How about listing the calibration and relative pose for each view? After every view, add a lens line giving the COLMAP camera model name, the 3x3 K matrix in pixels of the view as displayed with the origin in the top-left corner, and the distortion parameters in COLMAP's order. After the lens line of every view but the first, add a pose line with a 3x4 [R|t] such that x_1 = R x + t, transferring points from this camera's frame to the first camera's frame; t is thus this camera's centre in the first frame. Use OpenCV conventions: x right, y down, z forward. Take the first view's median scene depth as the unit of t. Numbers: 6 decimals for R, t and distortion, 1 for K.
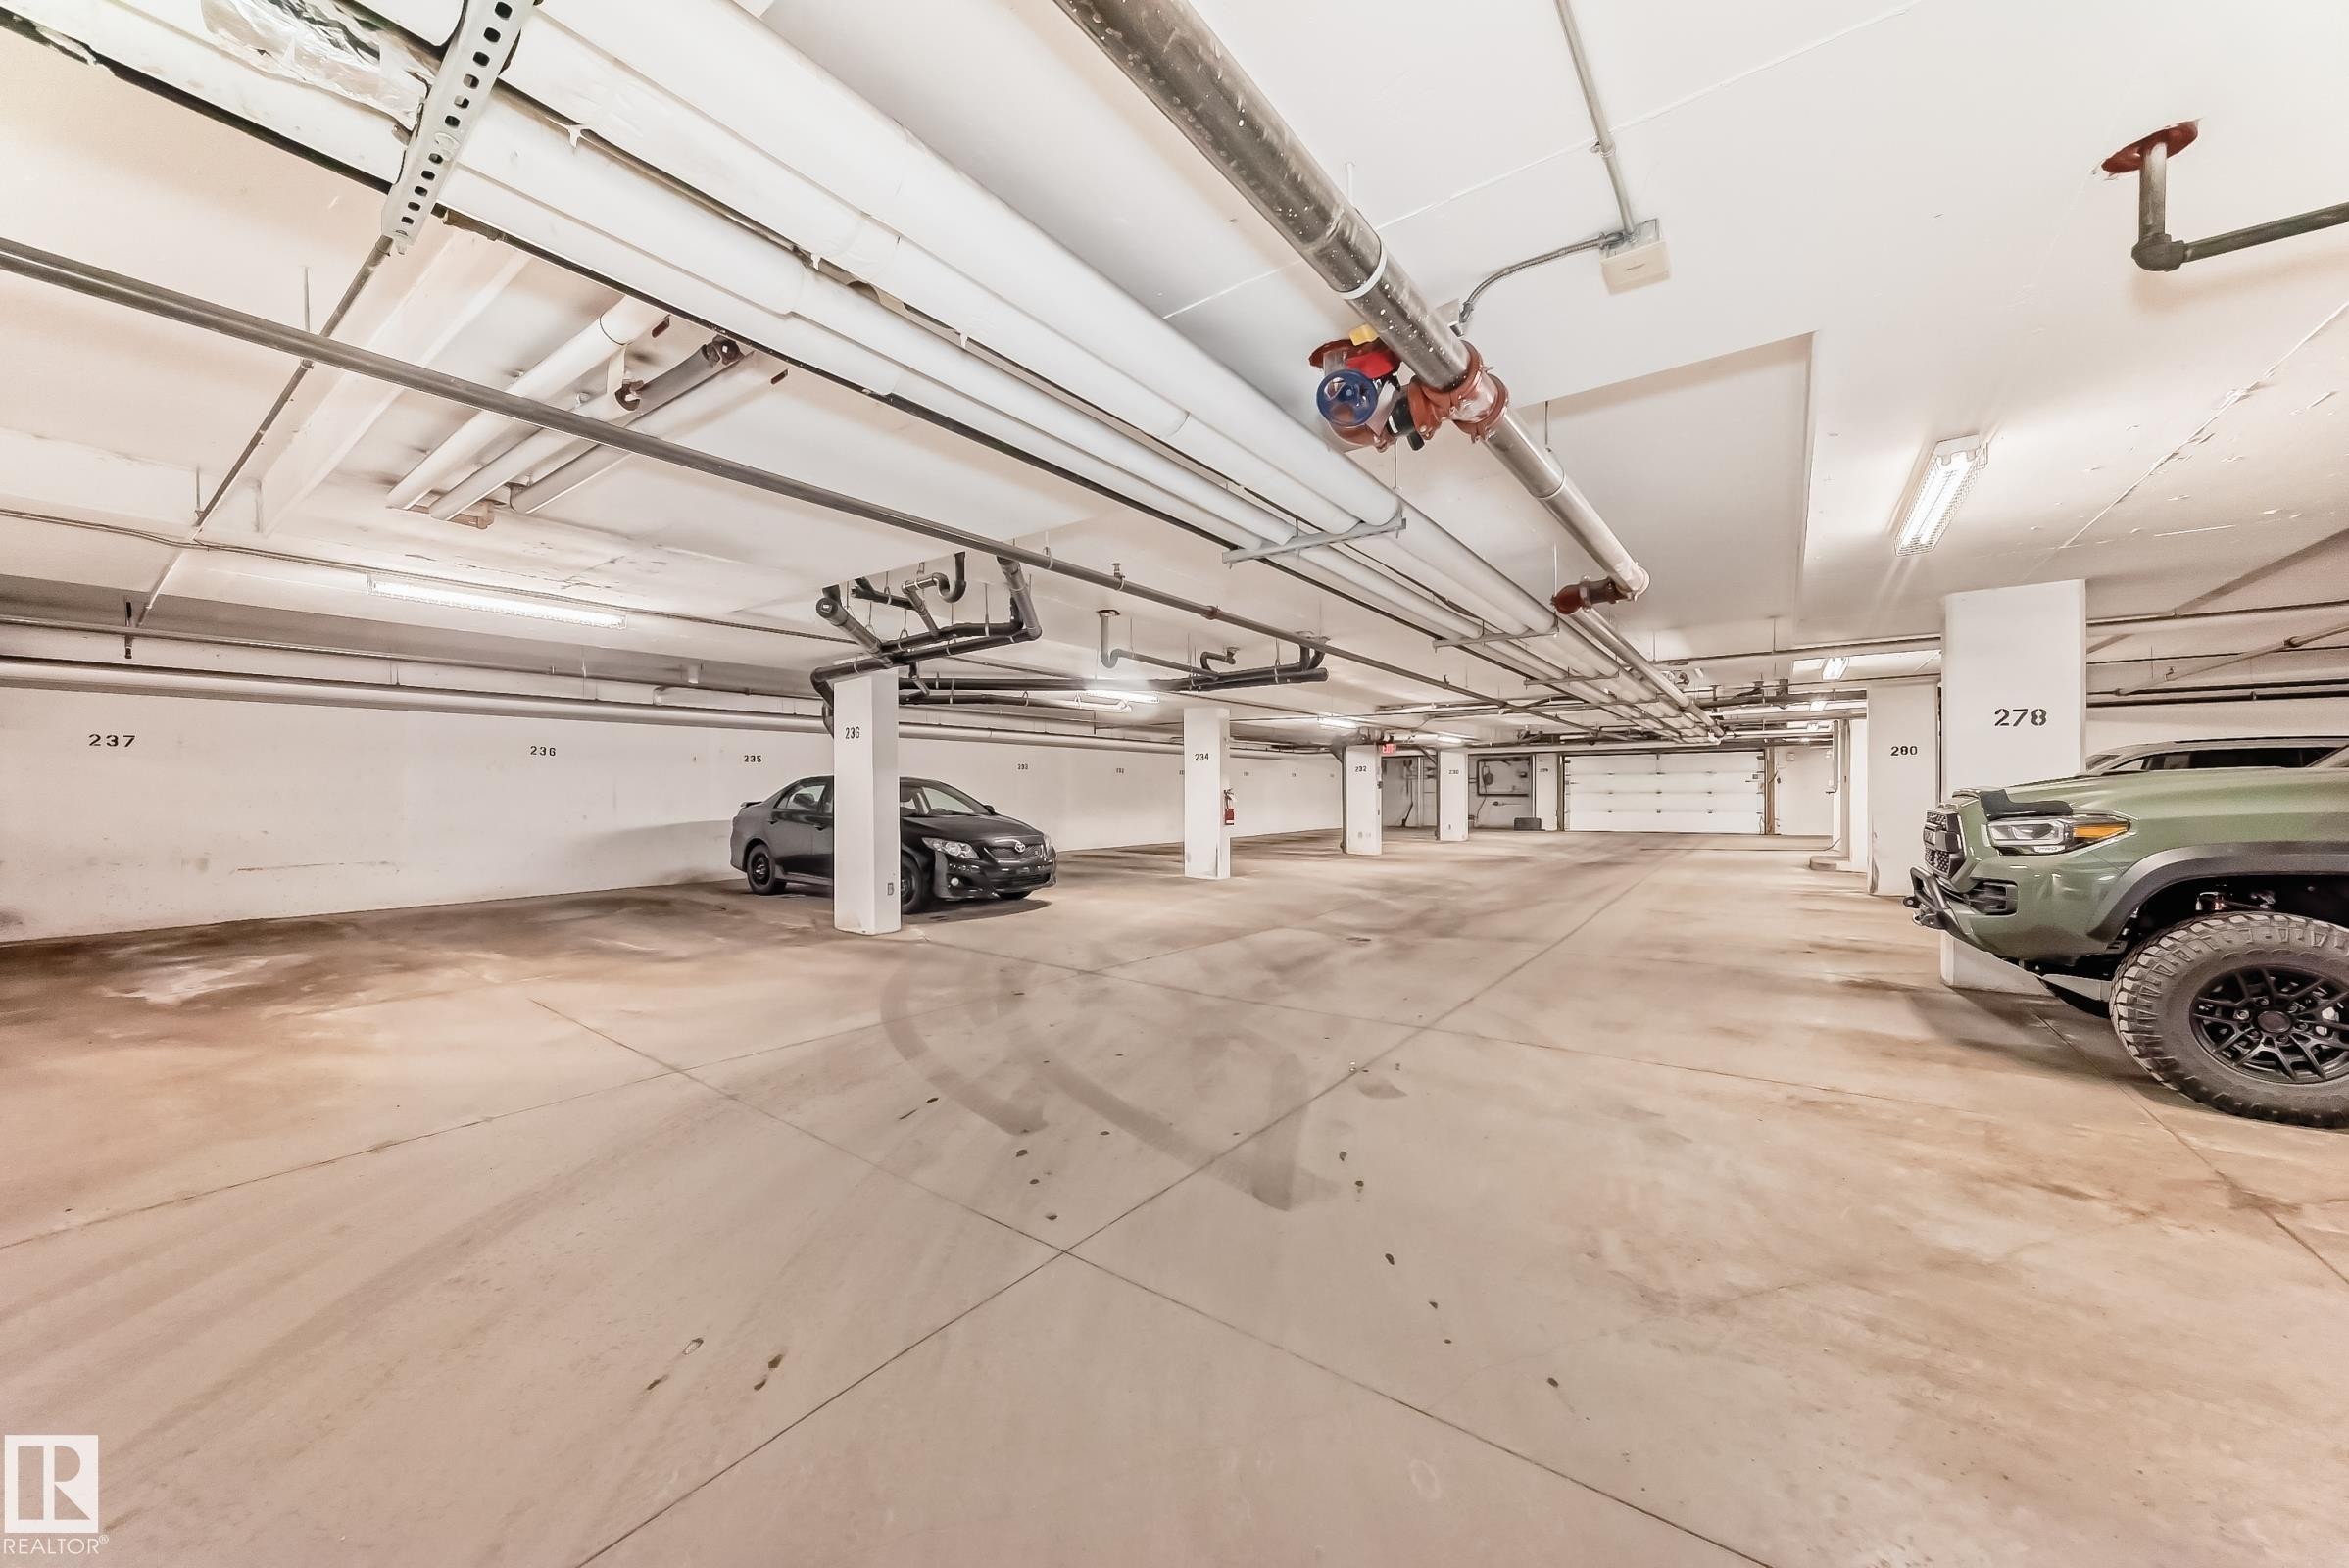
lens RADIAL K [[845.5, 0, 1178.3], [0, 845.5, 794.7], [0, 0, 1]] dist [-0.027339, 0.007846]
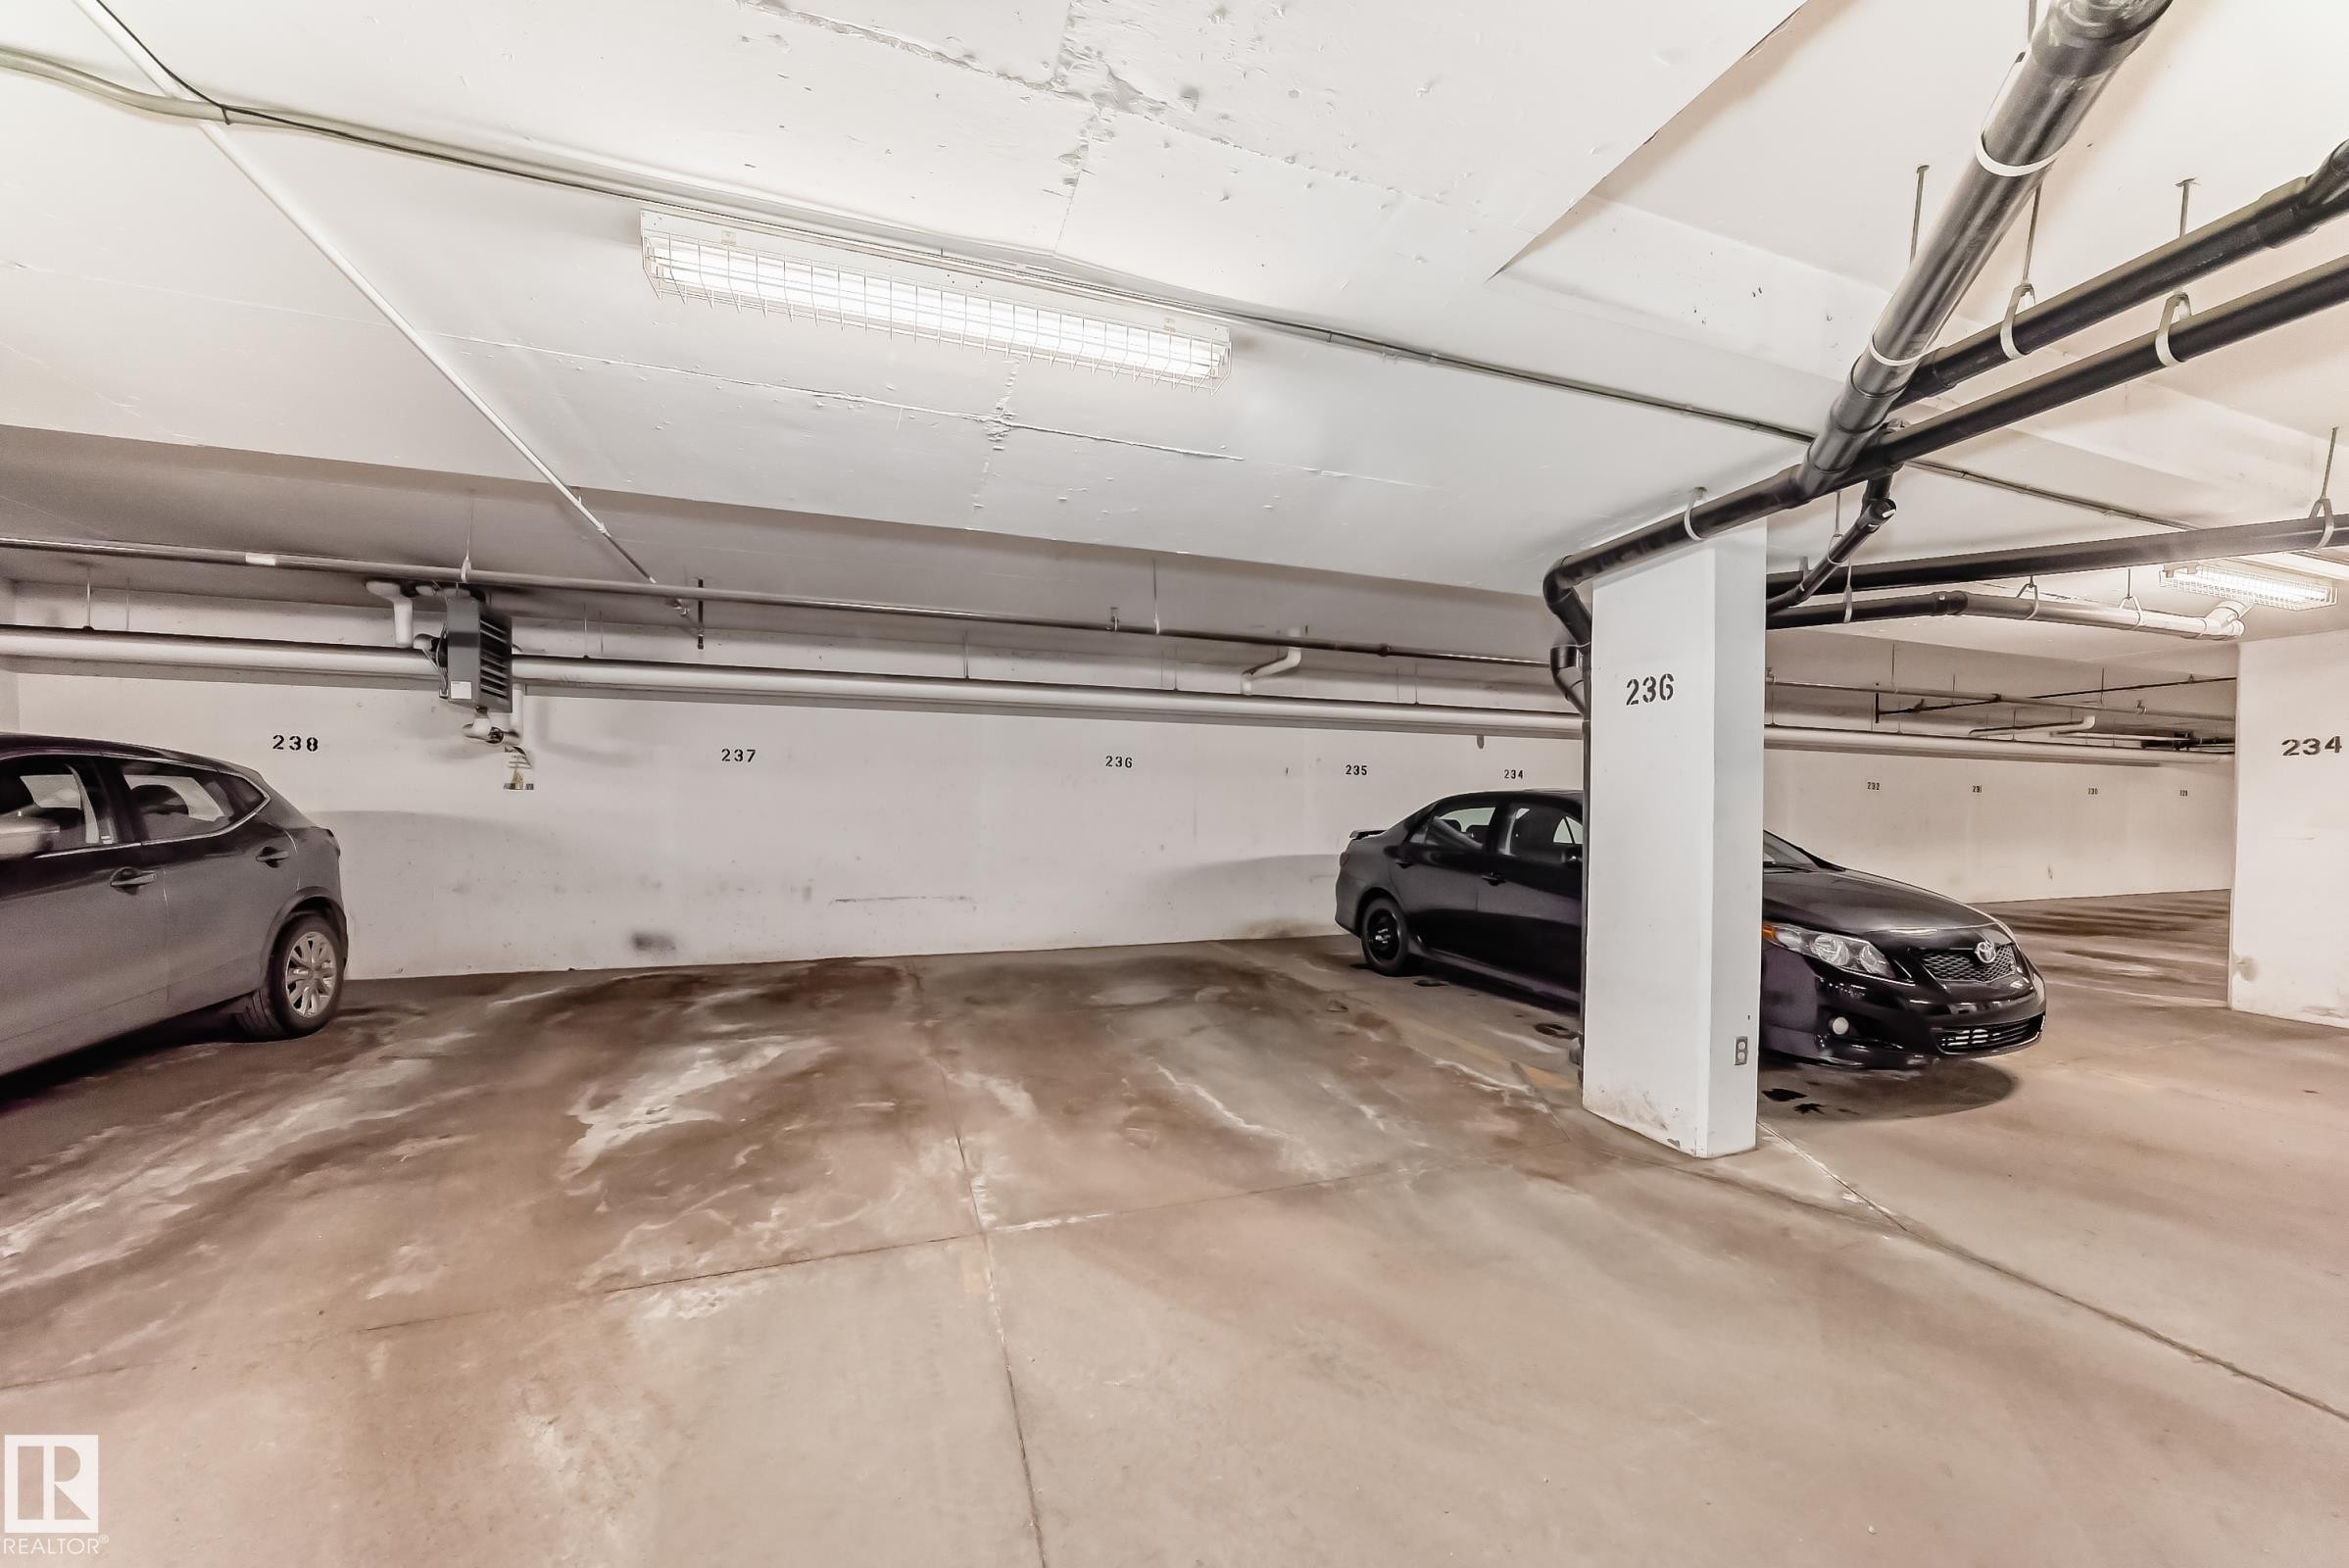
lens RADIAL K [[845.5, 0, 1178.3], [0, 845.5, 794.7], [0, 0, 1]] dist [-0.027339, 0.007846]
pose [[0.817840, -0.004745, -0.575426, -0.258123], [-0.010486, 0.999677, -0.023146, -0.003828], [0.575350, 0.024964, 0.817526, 0.381968]]
